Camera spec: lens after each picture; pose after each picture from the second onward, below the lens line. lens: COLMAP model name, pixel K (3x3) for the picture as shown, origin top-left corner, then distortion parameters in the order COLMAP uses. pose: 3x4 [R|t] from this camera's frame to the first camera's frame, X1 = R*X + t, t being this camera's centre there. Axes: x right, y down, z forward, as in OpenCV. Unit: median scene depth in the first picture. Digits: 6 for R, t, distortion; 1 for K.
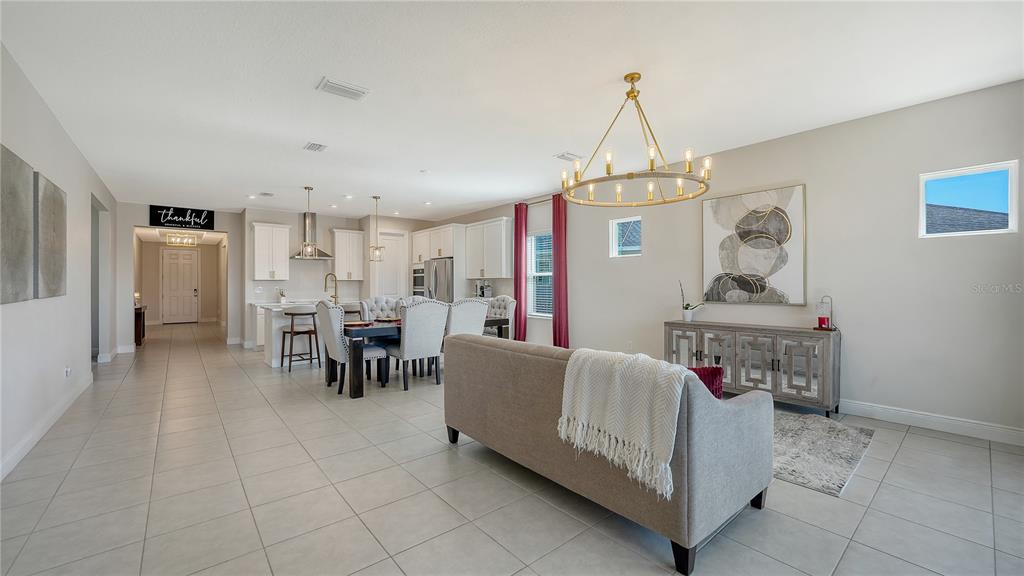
lens RADIAL K [[408.7, 0, 518.5], [0, 408.7, 270.2], [0, 0, 1]] dist [-0.009897, -0.000149]
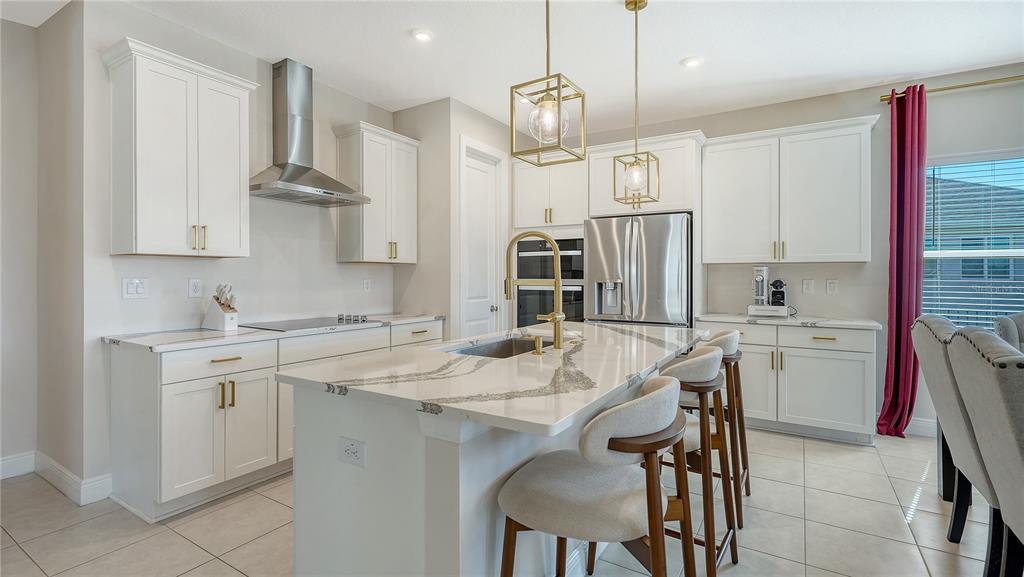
lens RADIAL K [[466.3, 0, 513.8], [0, 466.3, 287.5], [0, 0, 1]] dist [-0.001317, -0.001450]
pose [[0.950342, 0.001400, 0.311205, -0.593156], [-0.019087, 0.998370, 0.053794, 0.030054], [-0.310622, -0.057063, 0.948819, 0.727064]]
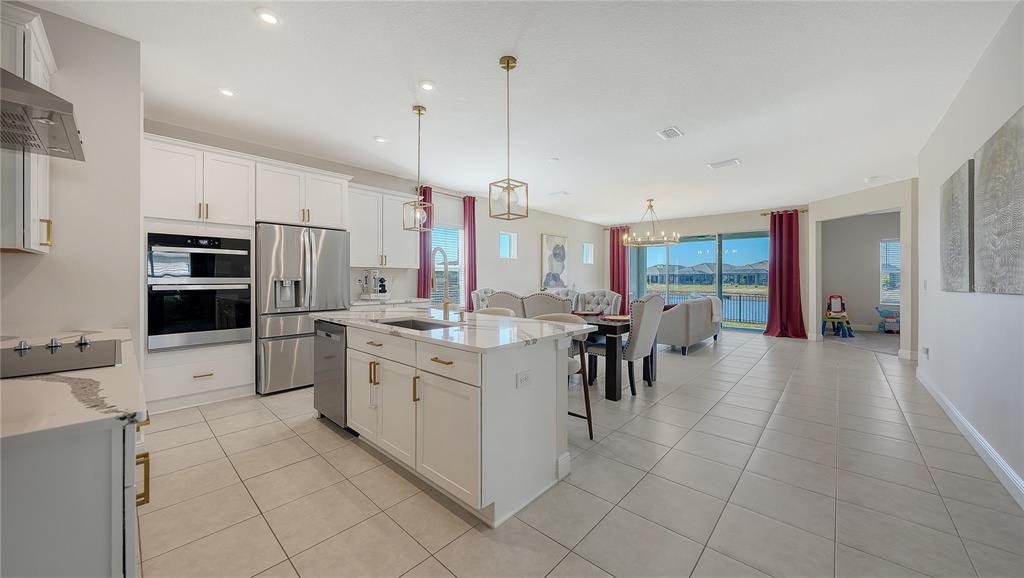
lens RADIAL K [[356.8, 0, 510.6], [0, 356.8, 270.9], [0, 0, 1]] dist [-0.014254, -0.000361]
pose [[-0.126099, 0.023562, 0.991738, -0.877348], [-0.038778, 0.998837, -0.028662, 0.041798], [-0.991259, -0.042072, -0.125039, 1.000288]]
